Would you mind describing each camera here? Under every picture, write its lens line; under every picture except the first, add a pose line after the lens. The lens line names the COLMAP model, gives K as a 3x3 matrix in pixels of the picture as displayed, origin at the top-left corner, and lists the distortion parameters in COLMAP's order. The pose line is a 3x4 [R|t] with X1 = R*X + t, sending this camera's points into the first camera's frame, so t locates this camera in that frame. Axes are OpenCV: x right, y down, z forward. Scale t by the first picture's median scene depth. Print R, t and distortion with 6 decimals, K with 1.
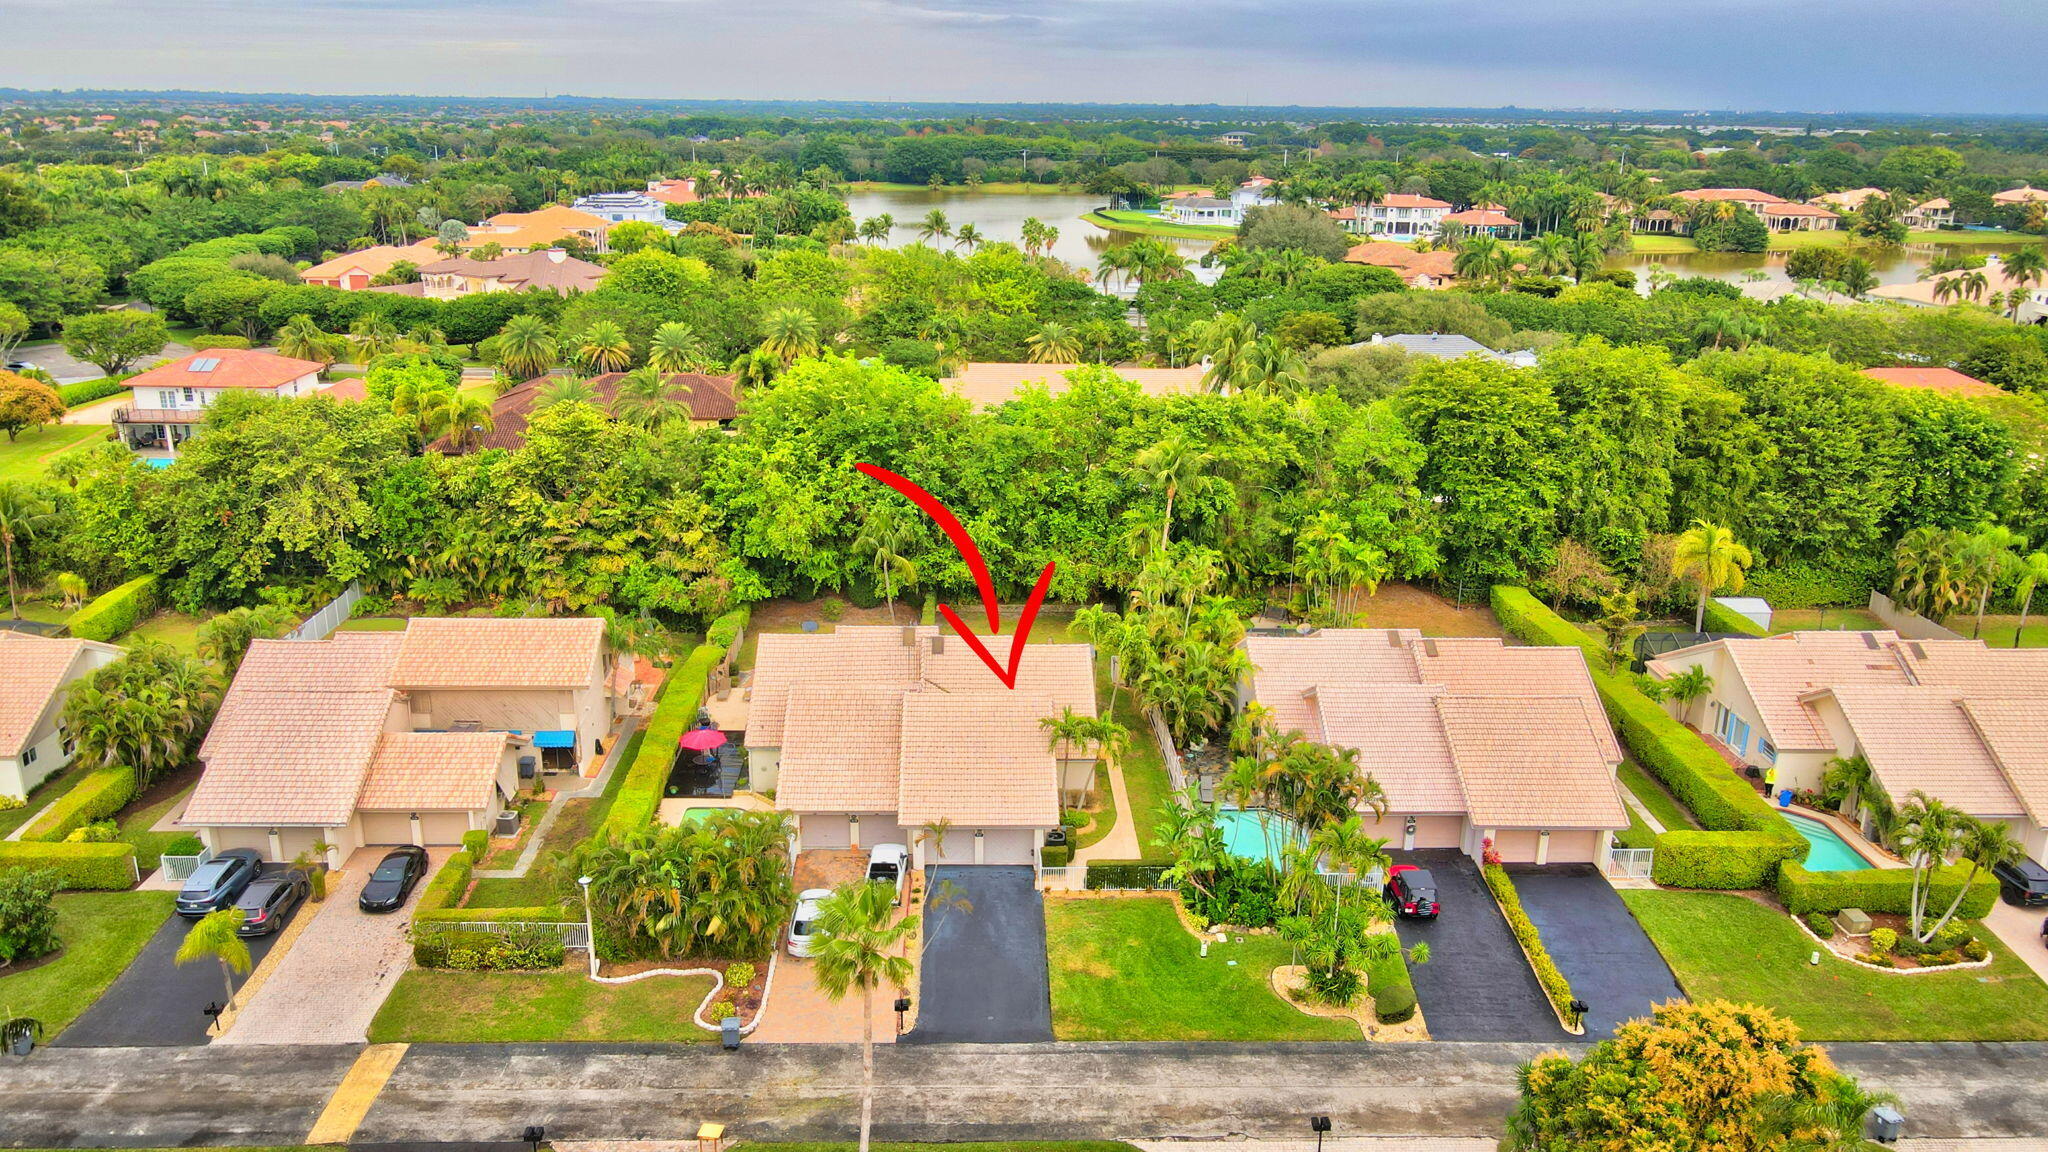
lens RADIAL K [[1502.5, 0, 1009.8], [0, 1502.5, 584.9], [0, 0, 1]] dist [0.000261, 0.035090]
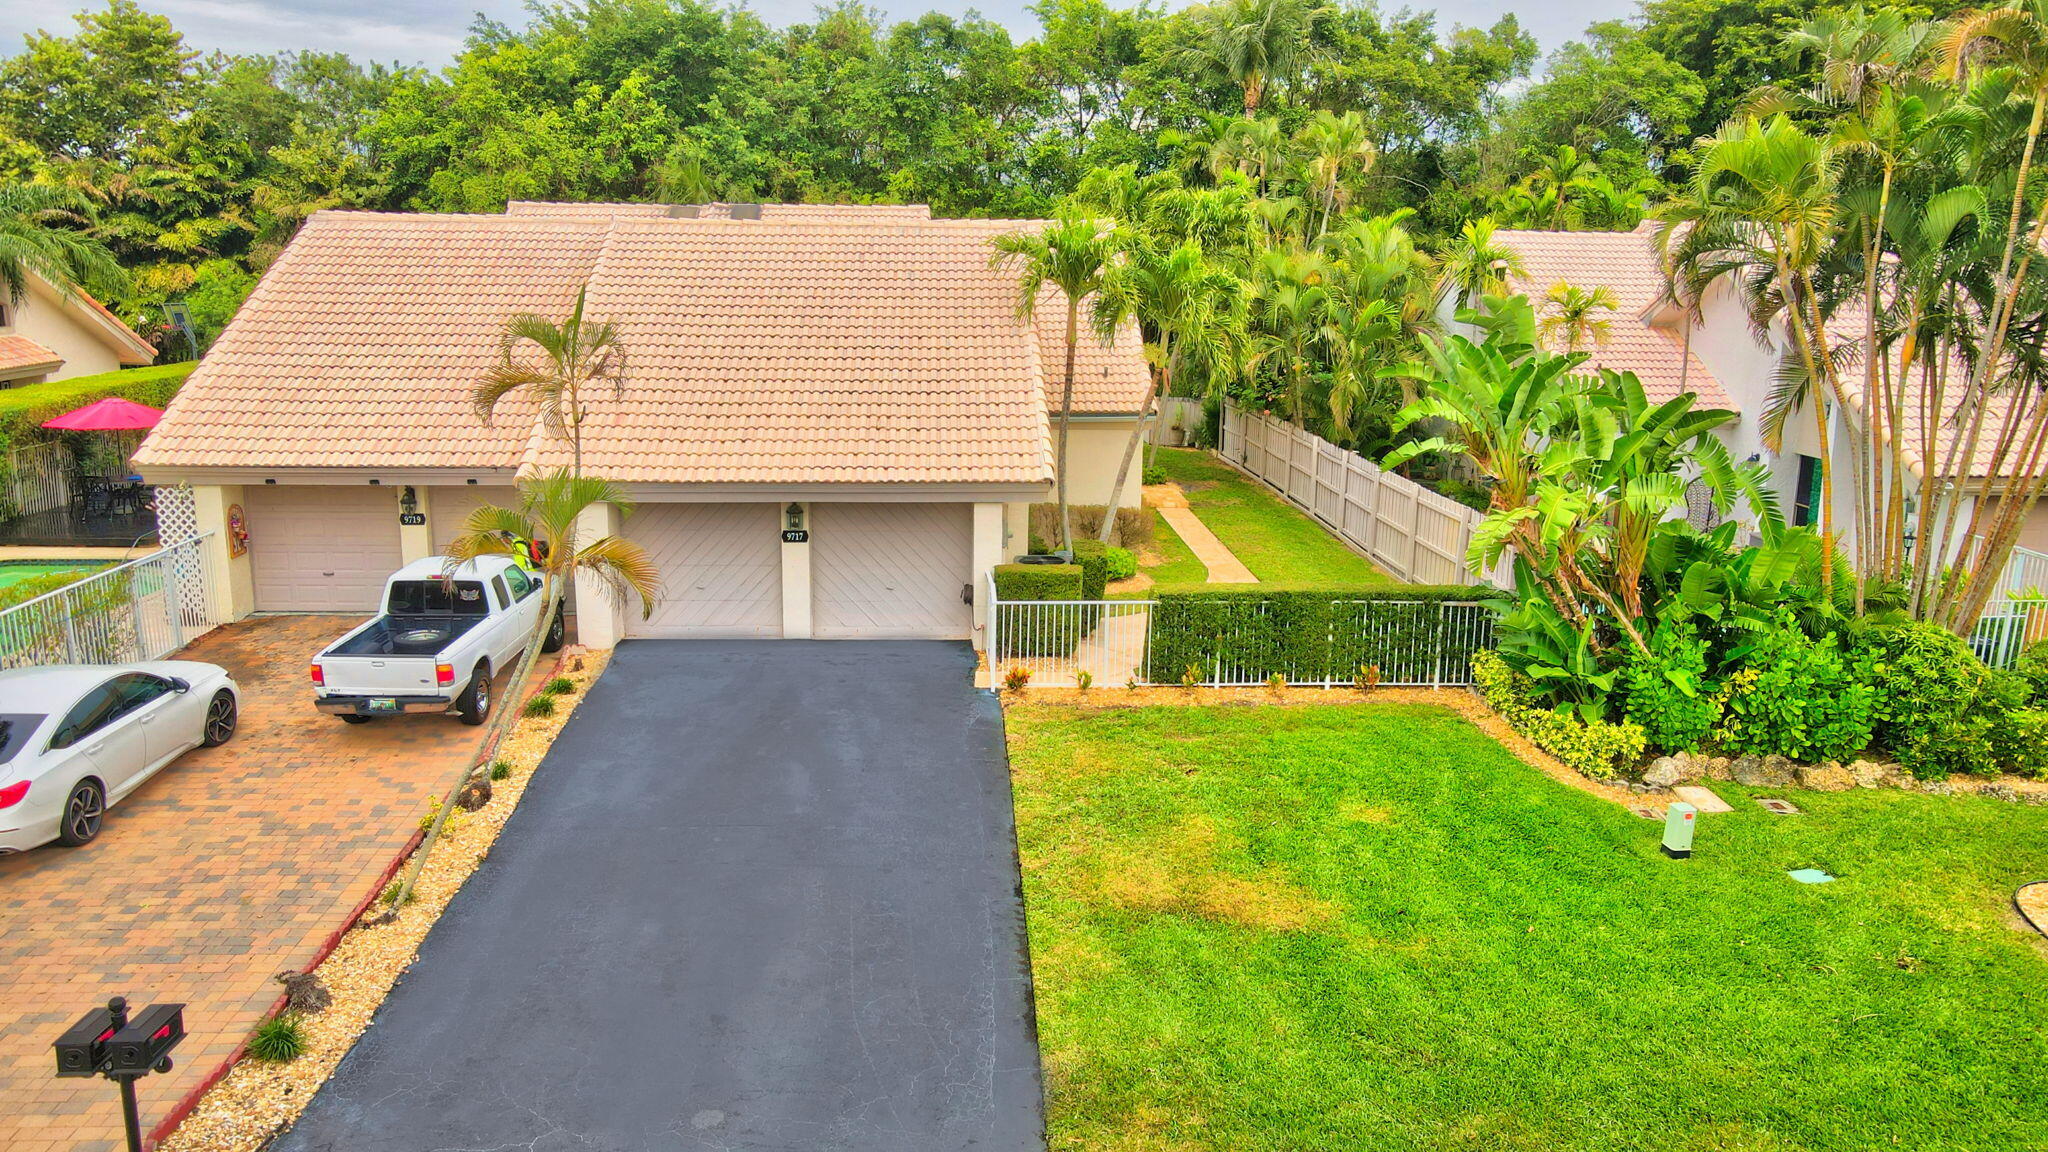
lens RADIAL K [[1502.5, 0, 1020.0], [0, 1502.5, 568.3], [0, 0, 1]] dist [0.000261, 0.035090]
pose [[0.999513, -0.002500, 0.031097, 0.016591], [0.005830, 0.994194, -0.107441, 0.209951], [-0.030648, 0.107570, 0.993725, 0.704263]]
